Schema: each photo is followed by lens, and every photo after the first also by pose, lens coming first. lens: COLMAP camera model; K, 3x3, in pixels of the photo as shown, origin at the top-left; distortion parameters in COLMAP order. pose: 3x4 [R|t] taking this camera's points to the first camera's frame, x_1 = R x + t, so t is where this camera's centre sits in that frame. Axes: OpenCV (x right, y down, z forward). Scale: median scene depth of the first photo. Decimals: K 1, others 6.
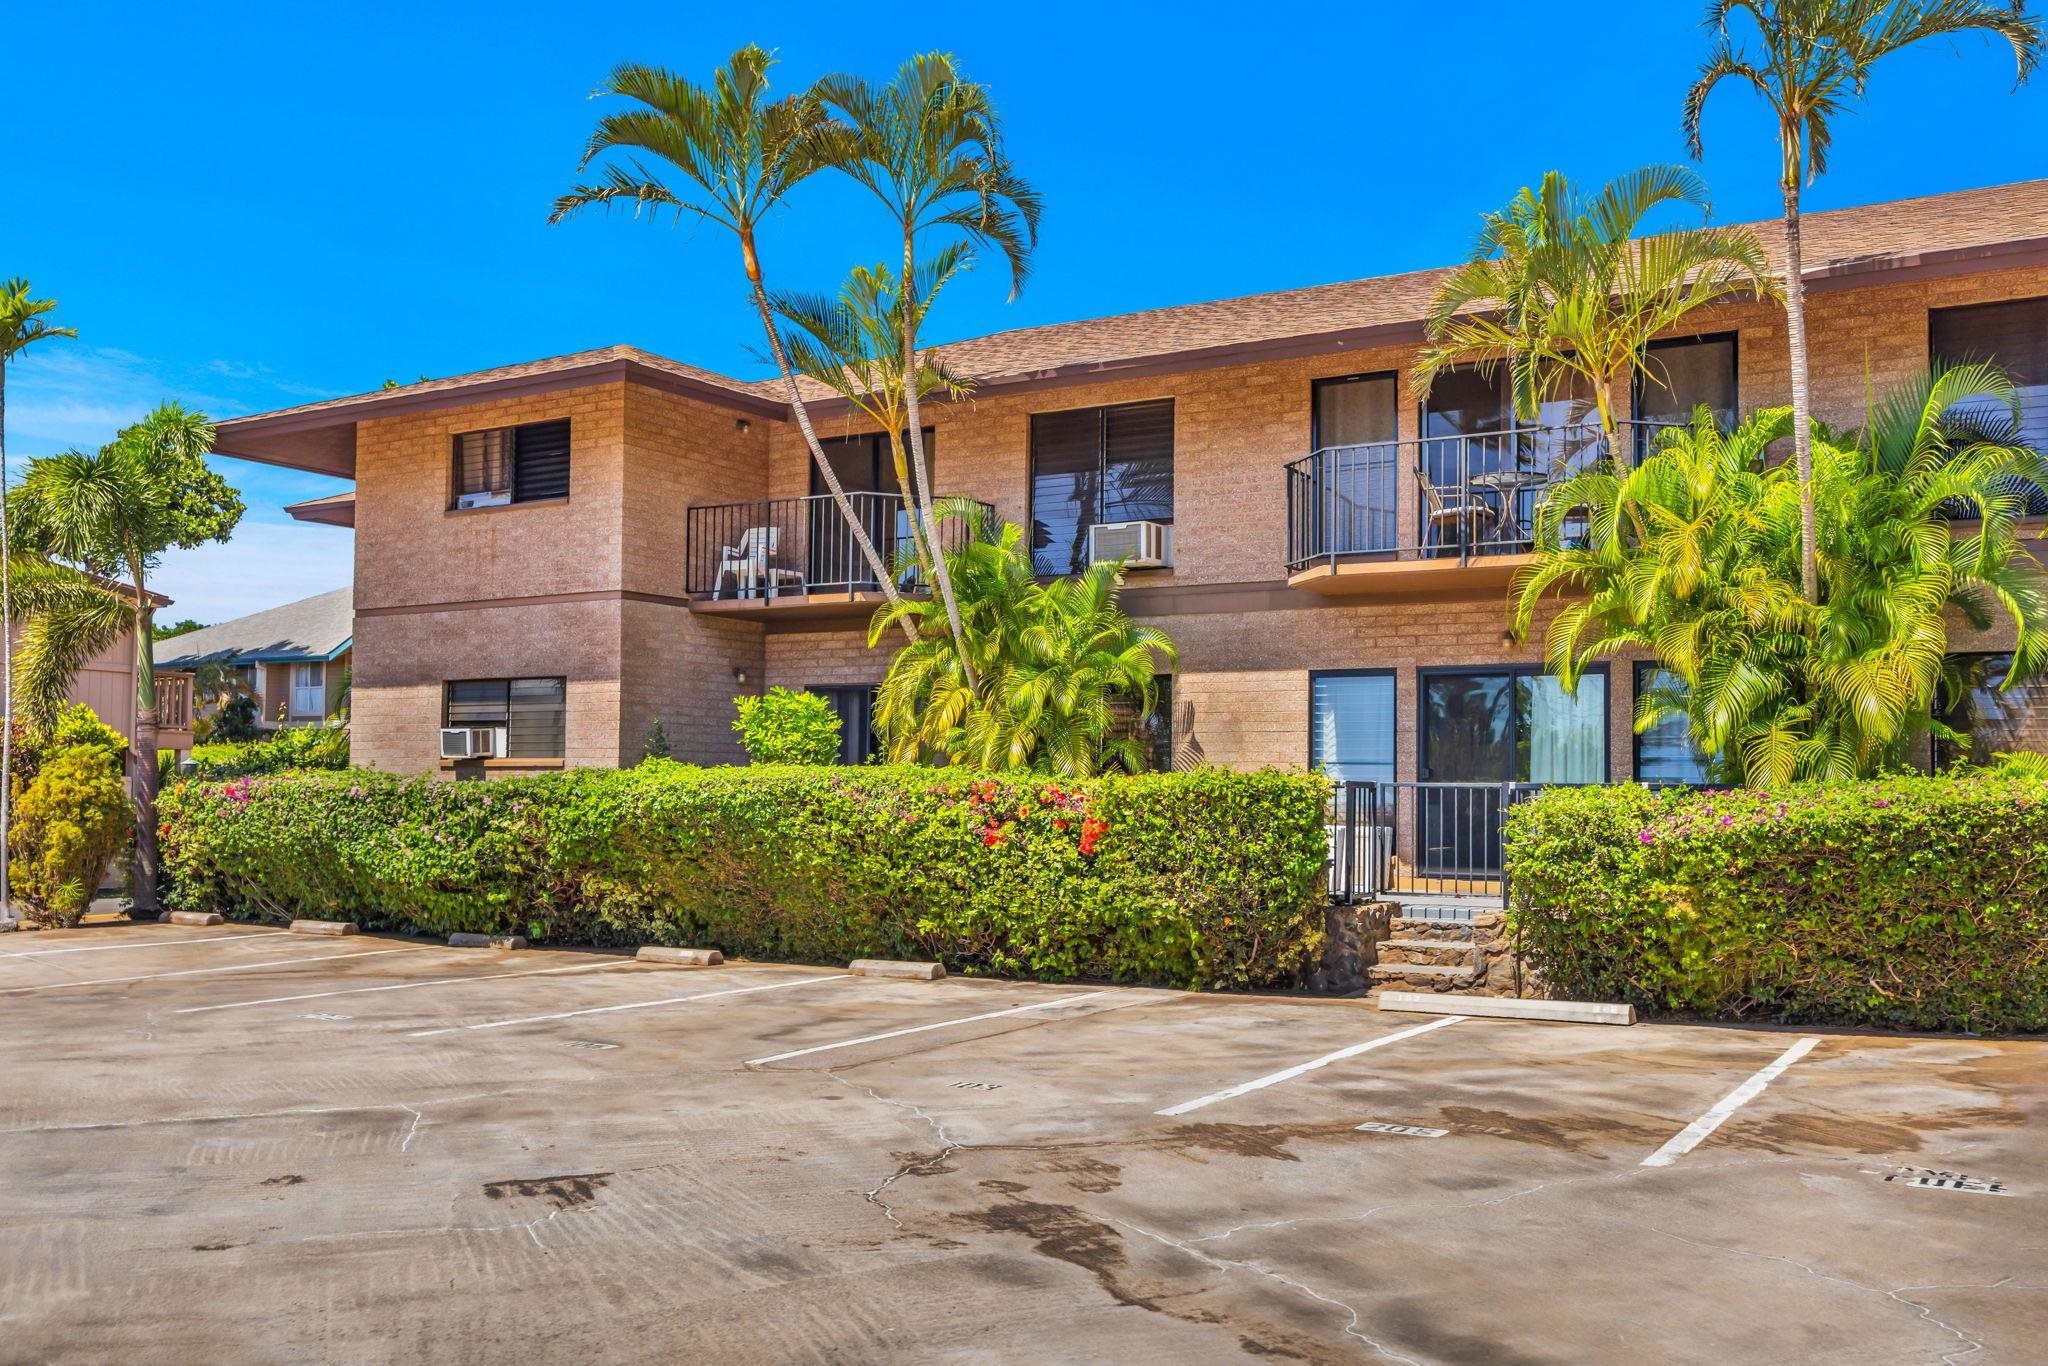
lens RADIAL K [[2125.0, 0, 1024.0], [0, 2125.0, 683.0], [0, 0, 1]] dist [0.001525, 0.007318]
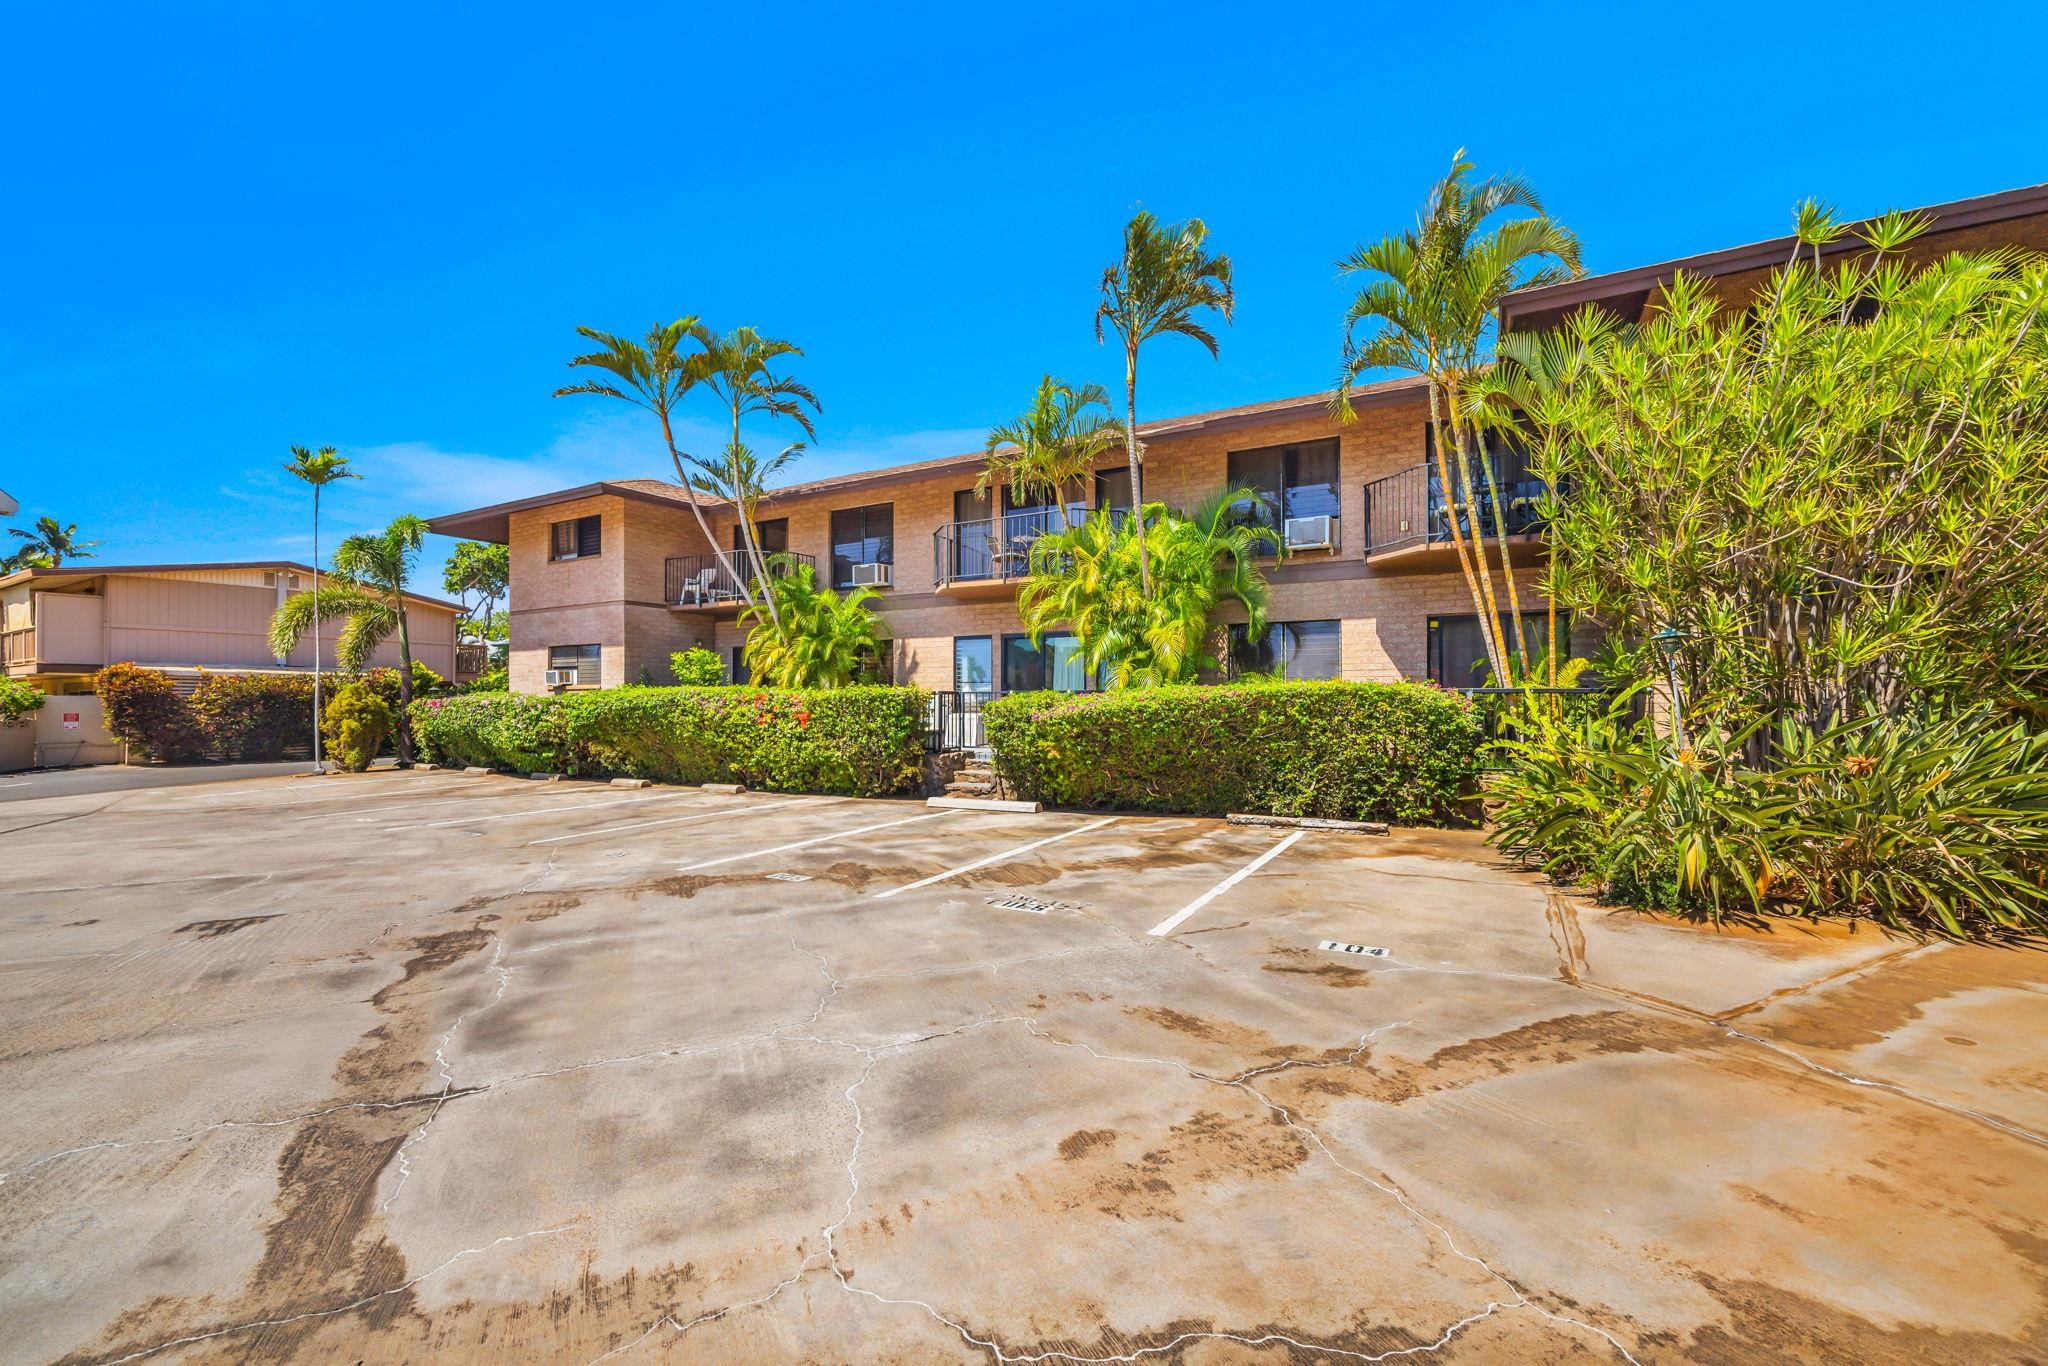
lens RADIAL K [[963.5, 0, 1067.3], [0, 963.5, 690.7], [0, 0, 1]] dist [-0.003305, -0.000715]
pose [[0.998942, -0.012972, 0.044121, 0.199290], [0.010988, 0.998930, 0.044913, 0.005499], [-0.044656, -0.044380, 0.998016, 0.078051]]
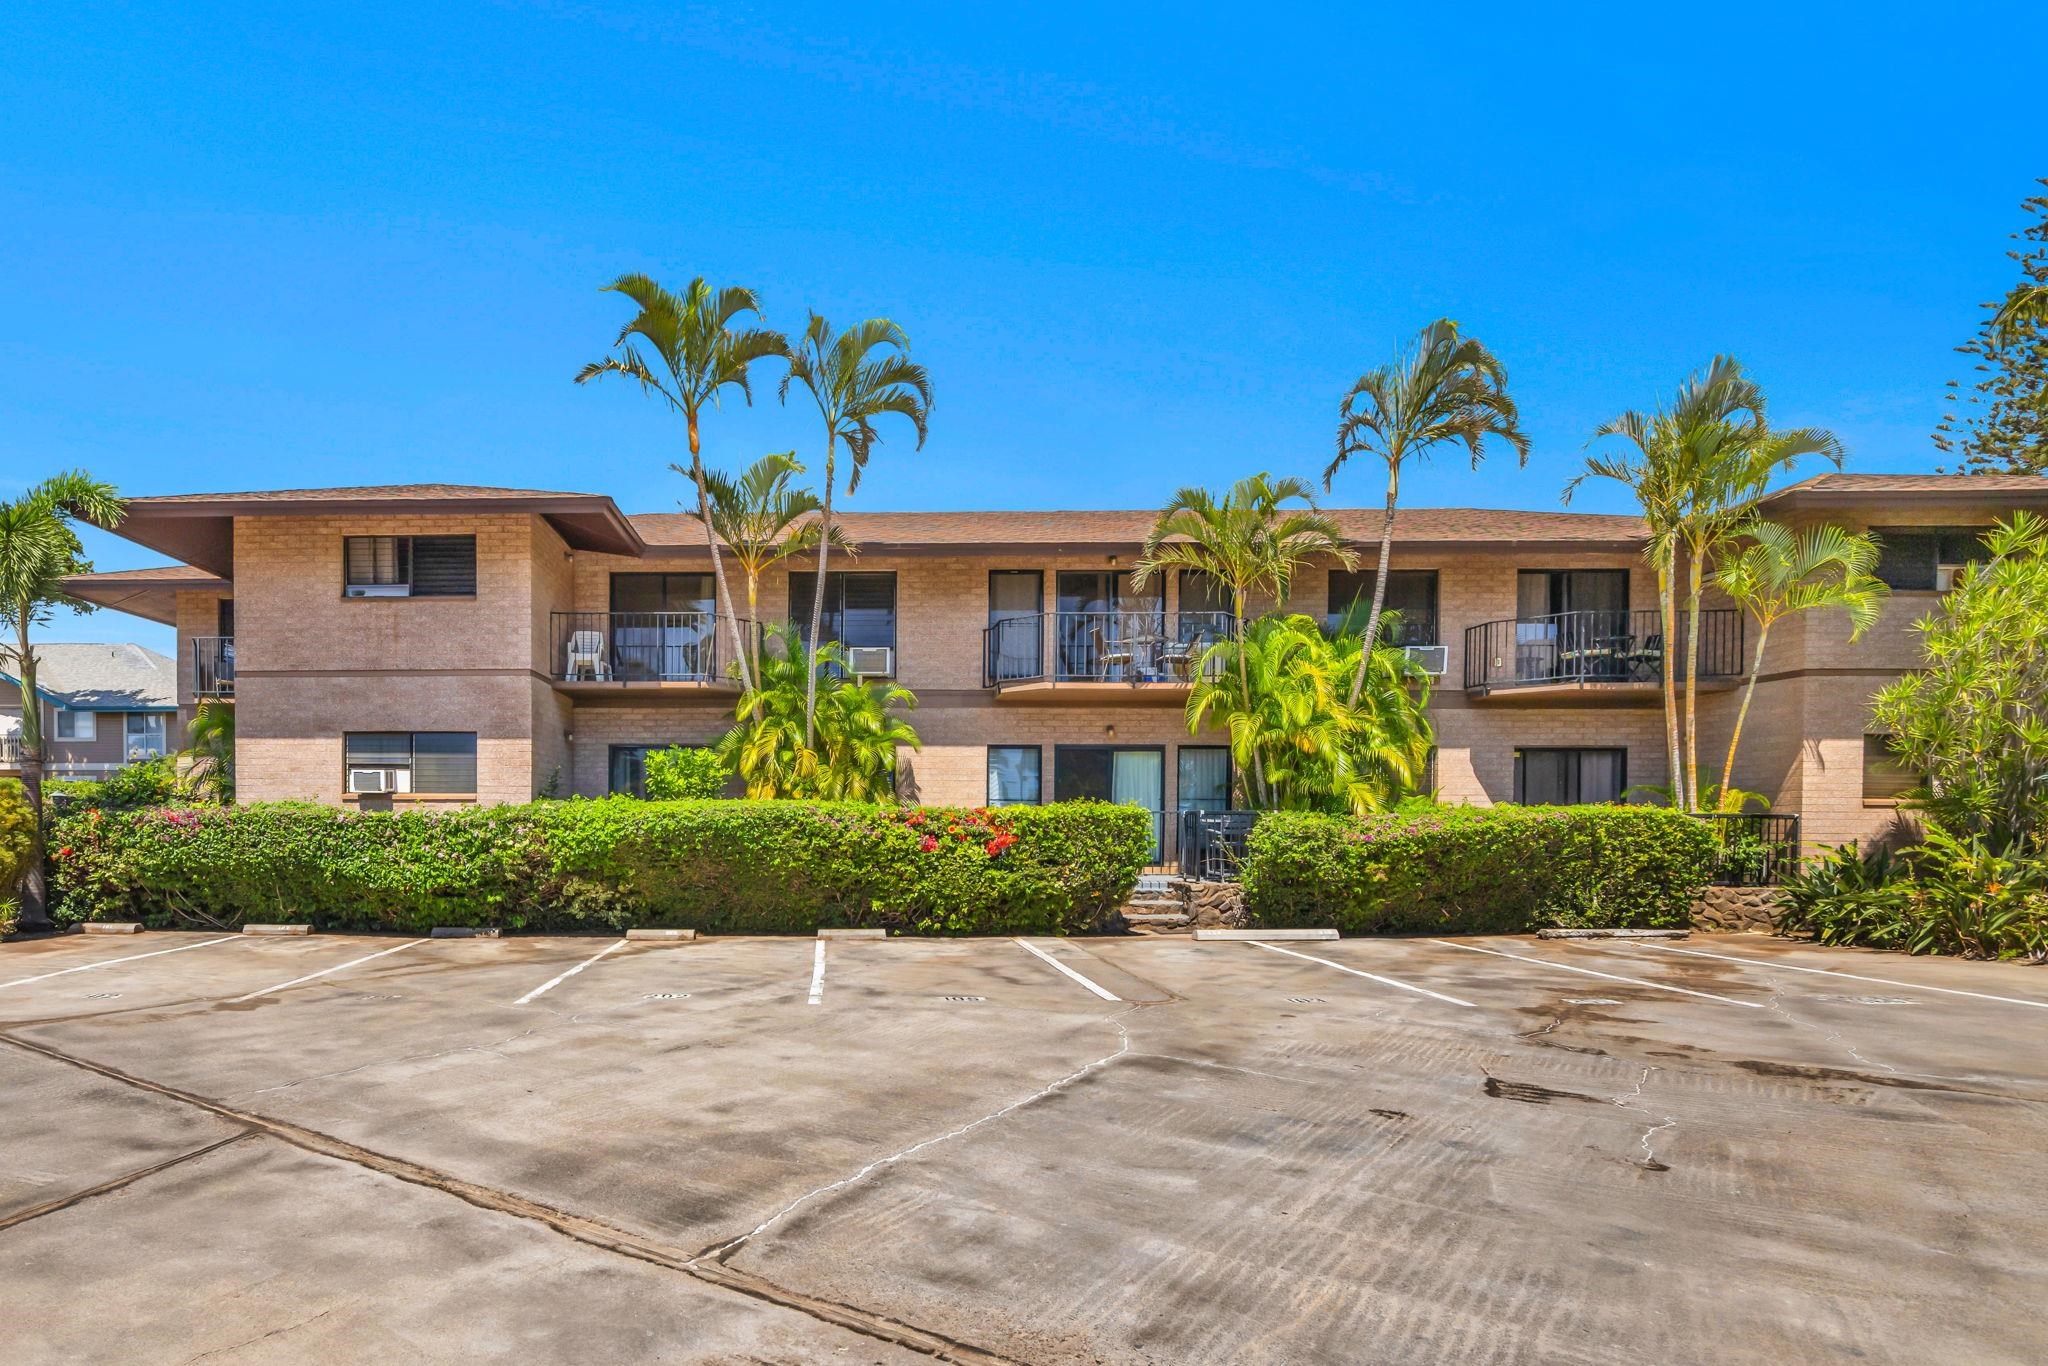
lens RADIAL K [[1188.7, 0, 884.2], [0, 1188.7, 832.2], [0, 0, 1]] dist [0.000524, -0.000575]
pose [[0.832808, -0.009607, 0.553479, -0.450601], [-0.024304, 0.998251, 0.053896, 0.014419], [-0.553028, -0.058337, 0.831118, 0.258734]]
